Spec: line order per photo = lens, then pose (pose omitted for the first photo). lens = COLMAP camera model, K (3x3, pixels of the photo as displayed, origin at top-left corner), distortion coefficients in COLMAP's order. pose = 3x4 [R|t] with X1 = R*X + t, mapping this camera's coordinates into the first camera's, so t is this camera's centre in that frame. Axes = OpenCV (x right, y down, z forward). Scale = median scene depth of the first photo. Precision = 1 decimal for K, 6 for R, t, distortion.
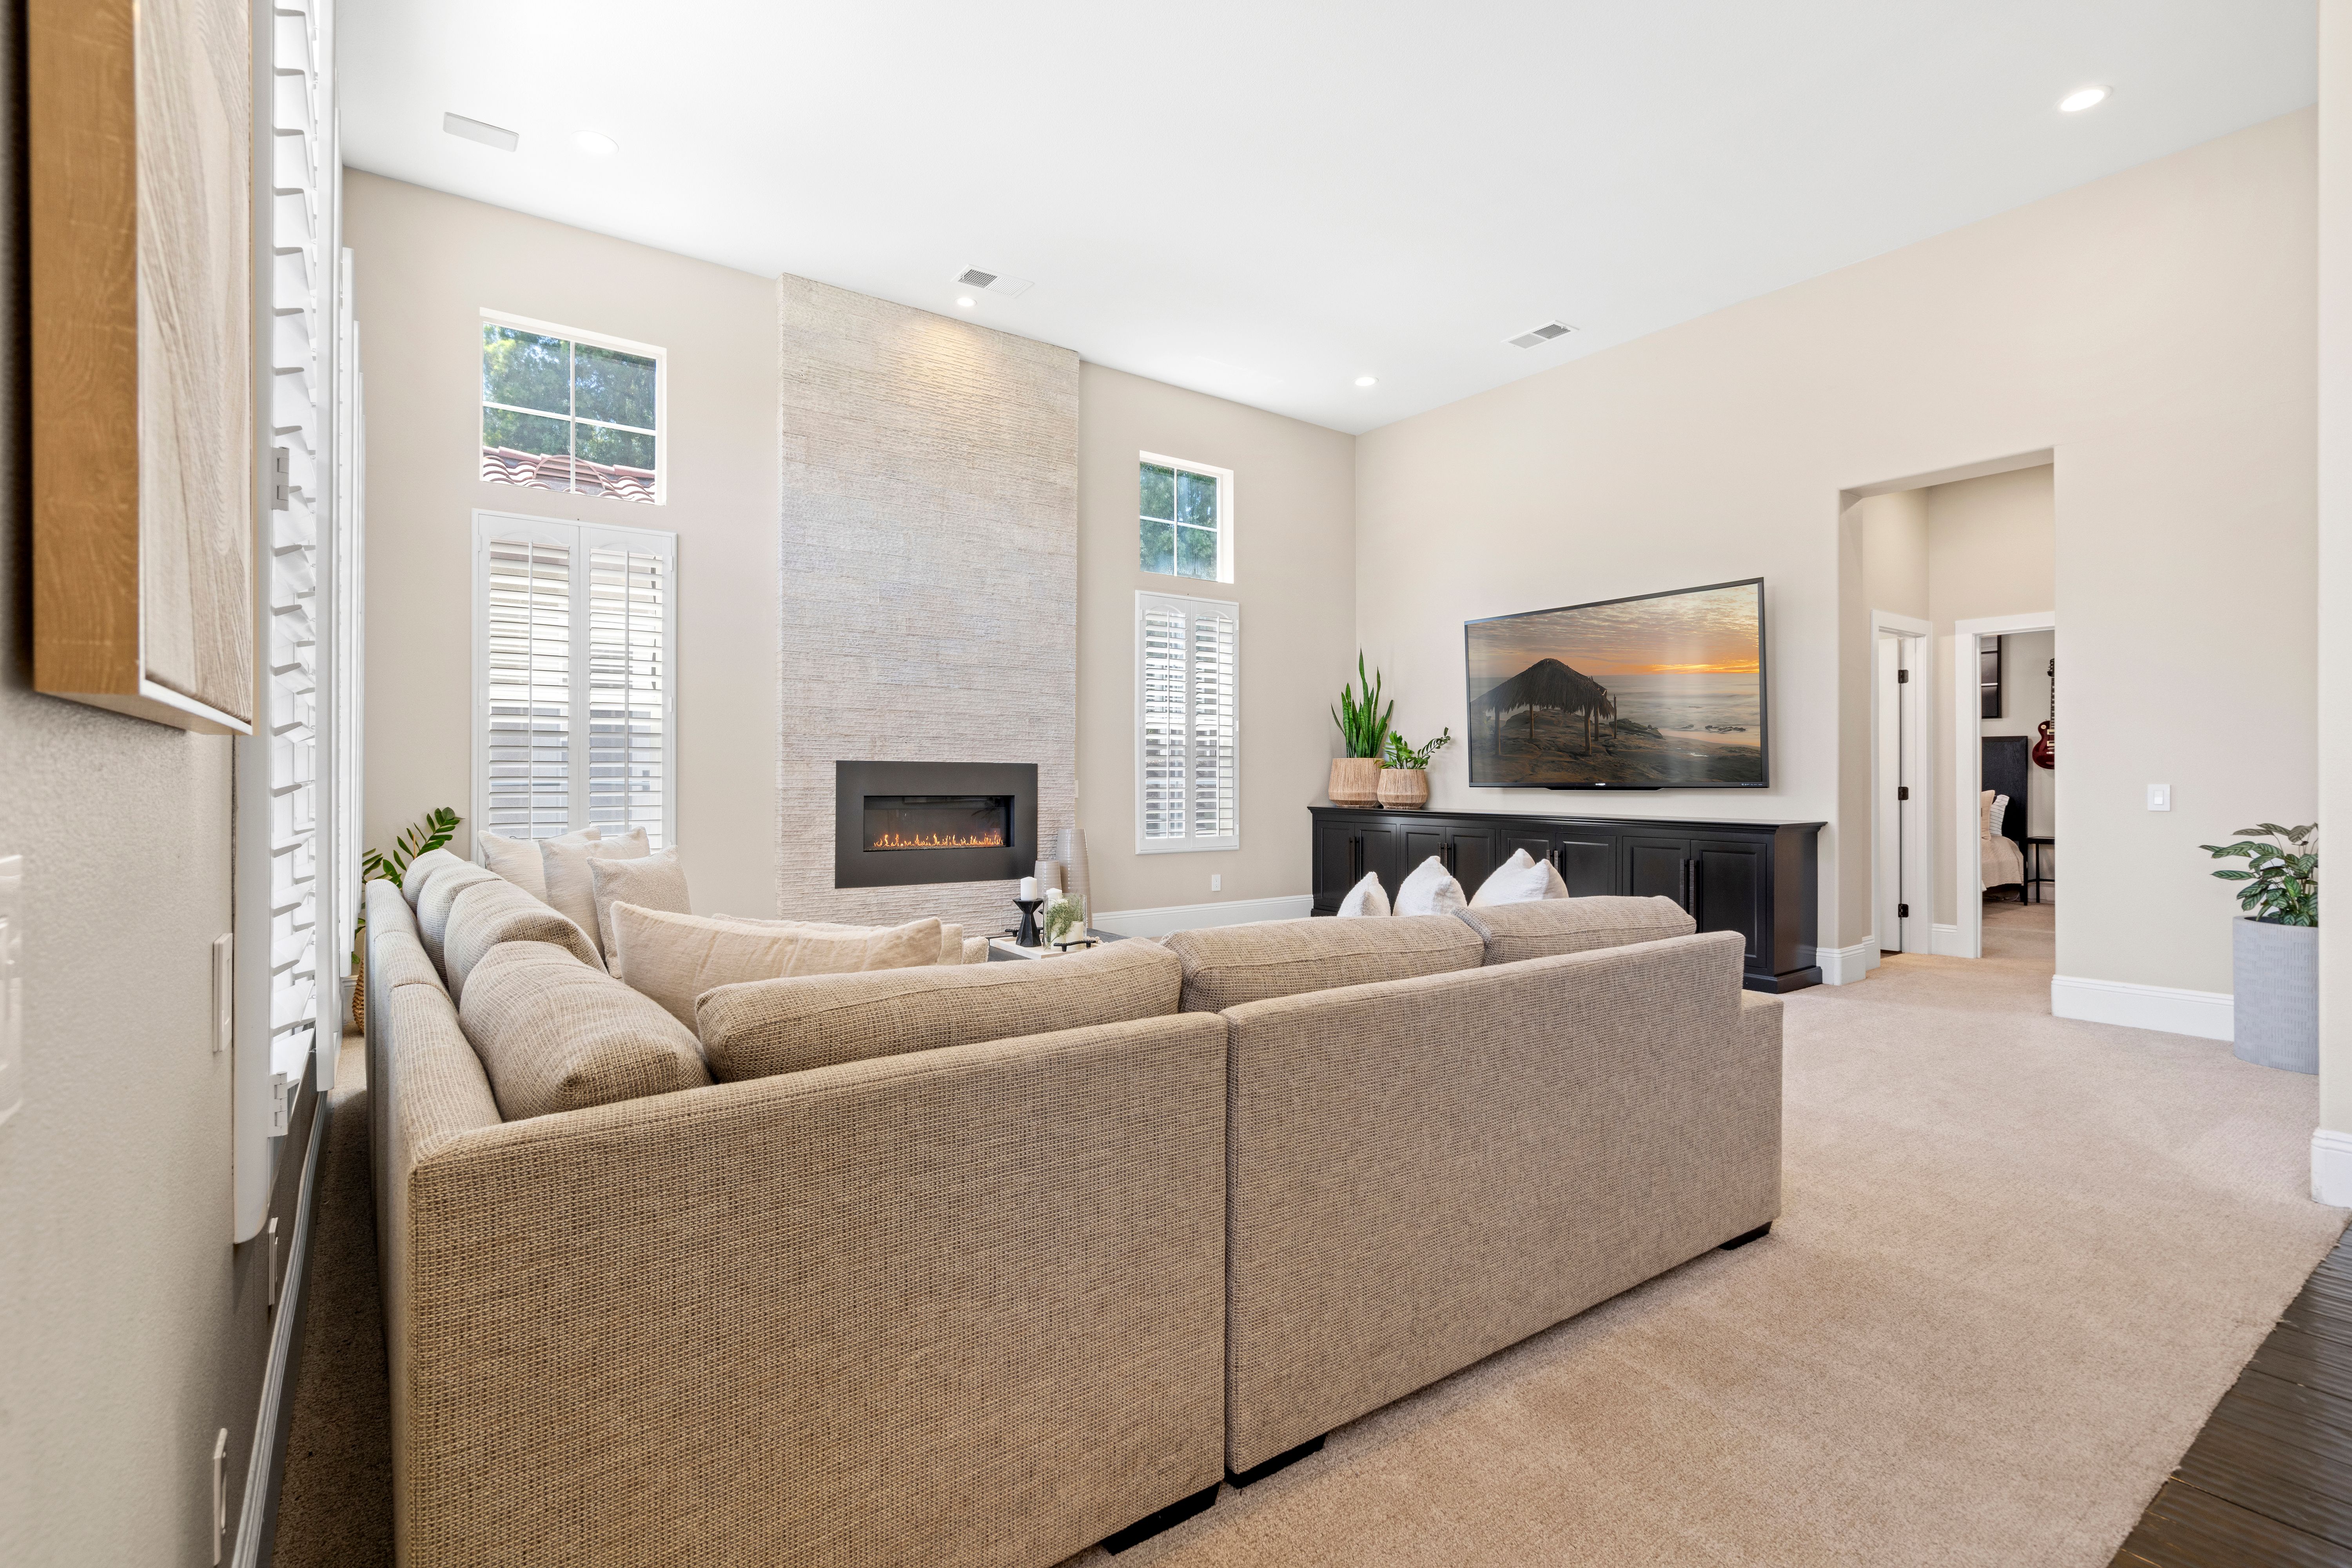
lens RADIAL K [[1077.0, 0, 1162.0], [0, 1077.0, 783.4], [0, 0, 1]] dist [0.002379, -0.000007]
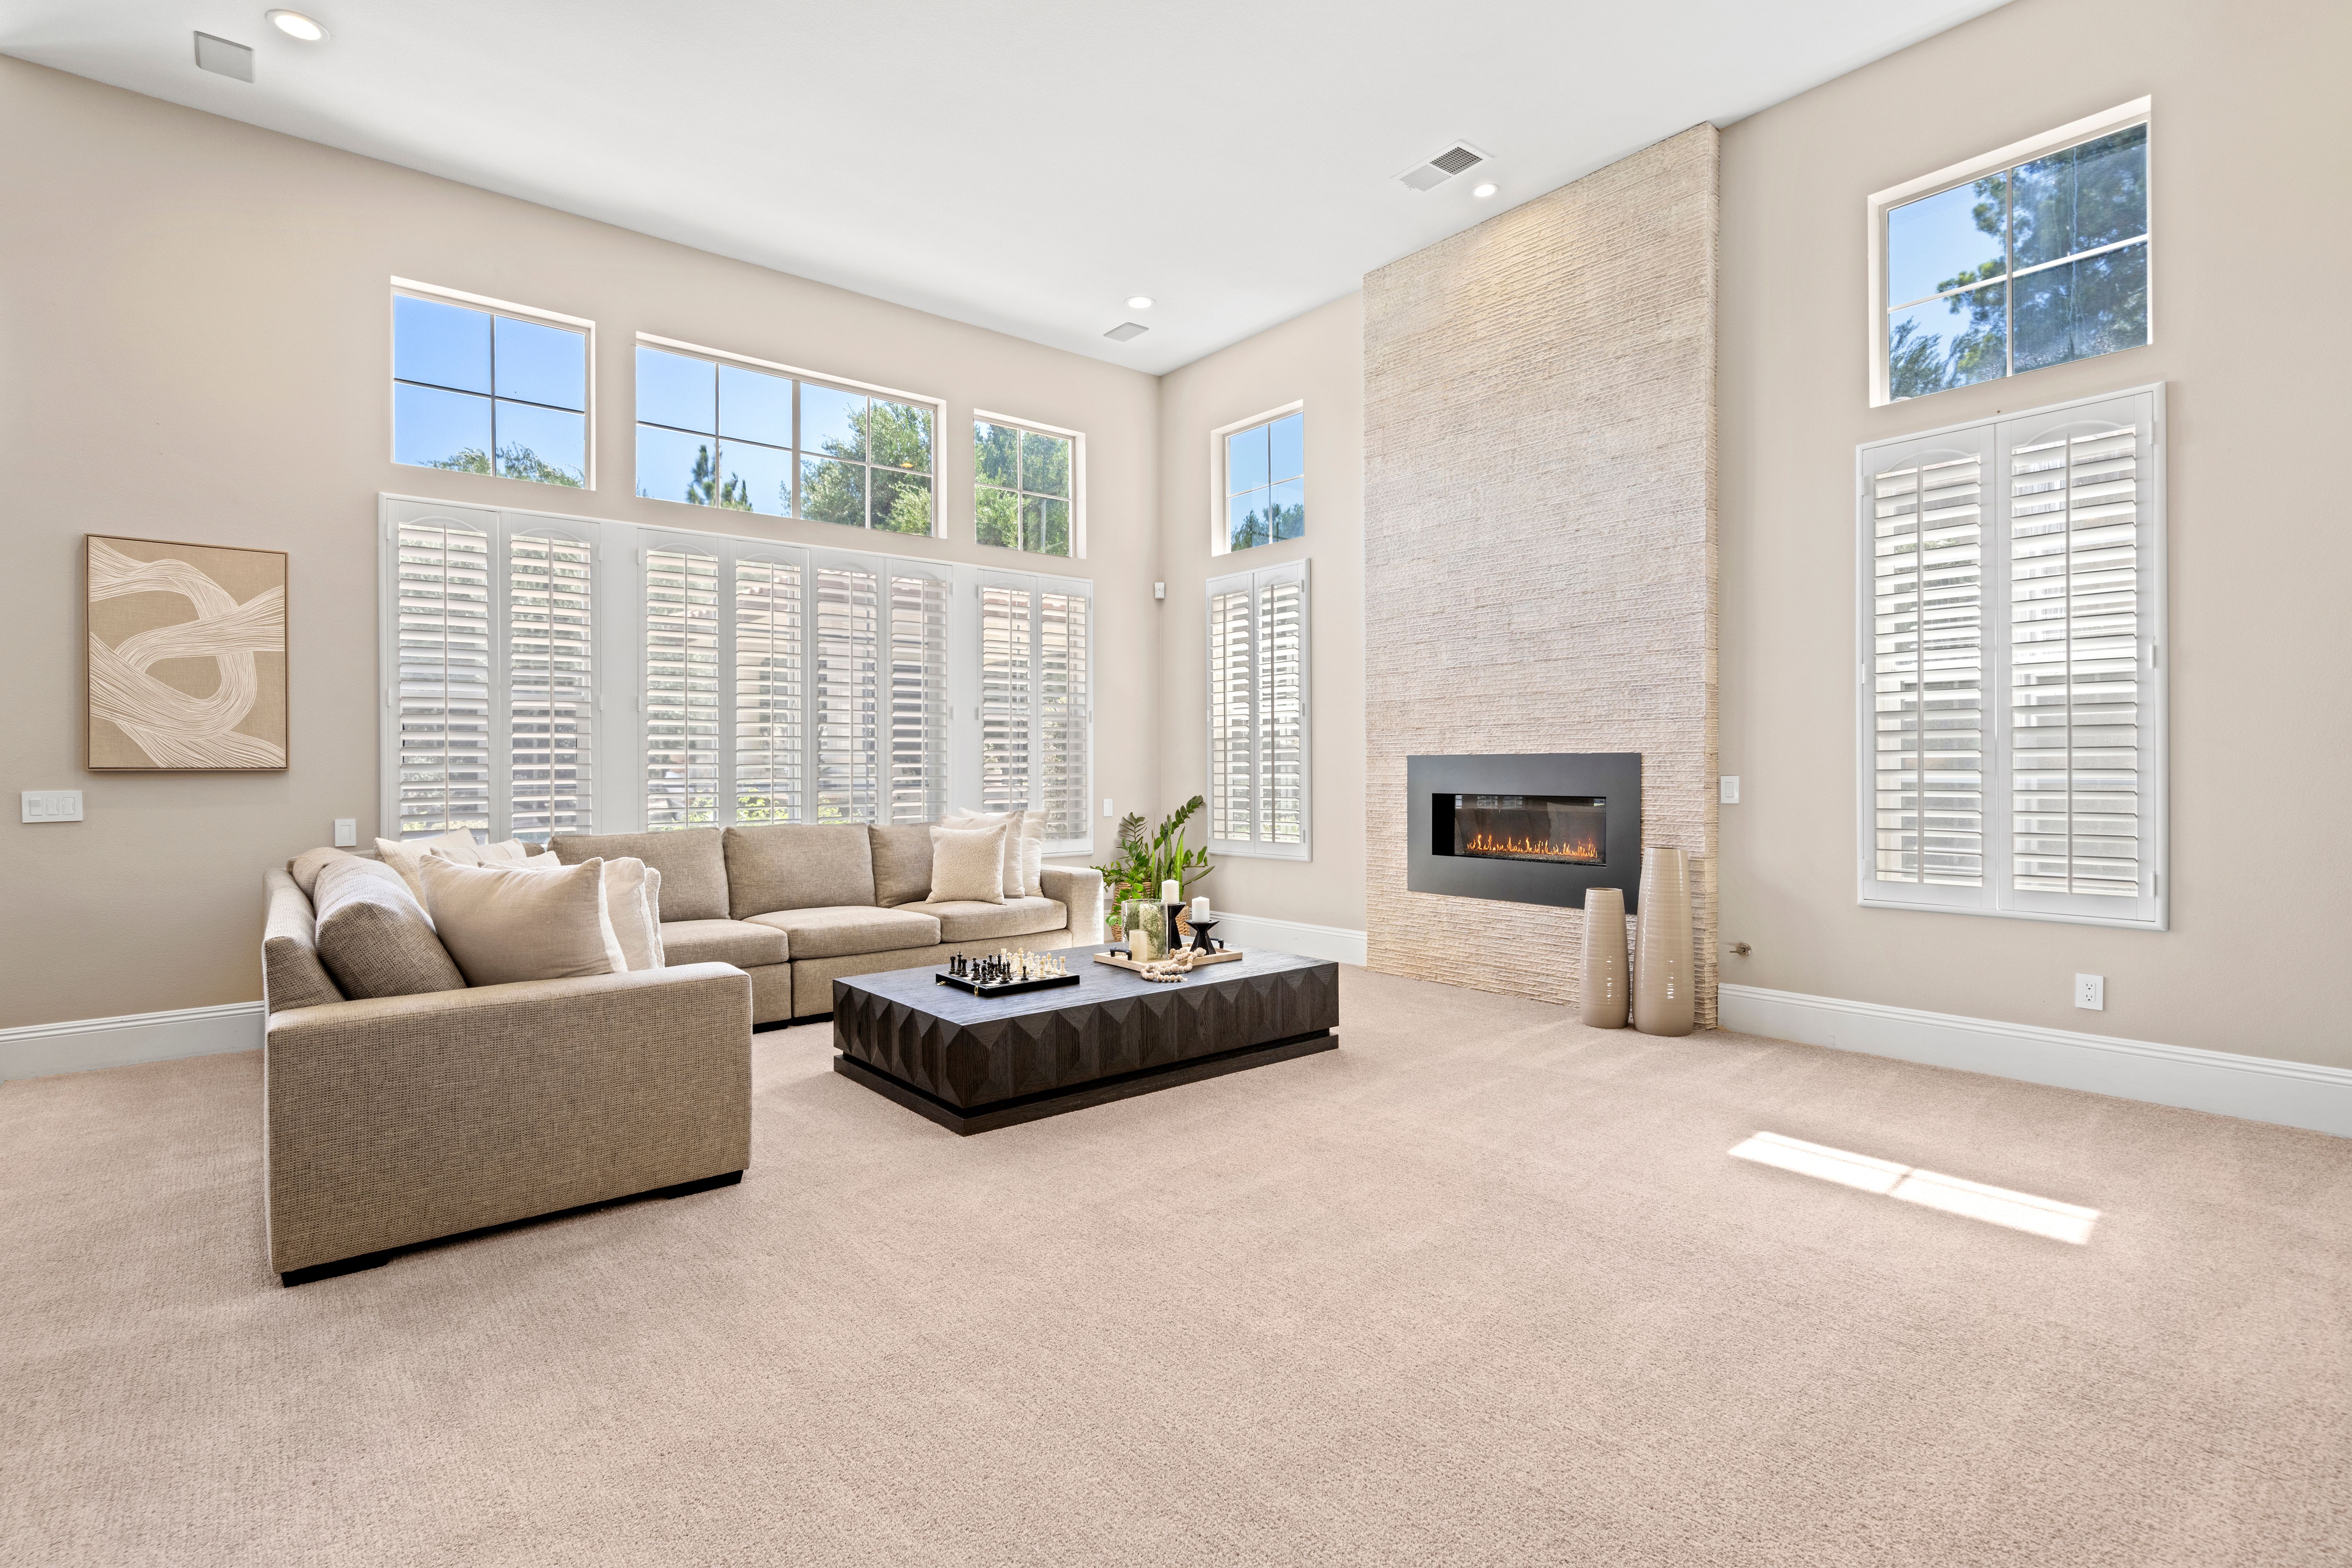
lens RADIAL K [[1071.0, 0, 1176.0], [0, 1071.0, 784.0], [0, 0, 1]] dist [-0.000807, 0.000188]
pose [[0.095719, 0.009543, -0.995363, 0.592722], [-0.000632, 0.999954, 0.009526, -0.004852], [0.995408, -0.000283, 0.095721, 0.676027]]
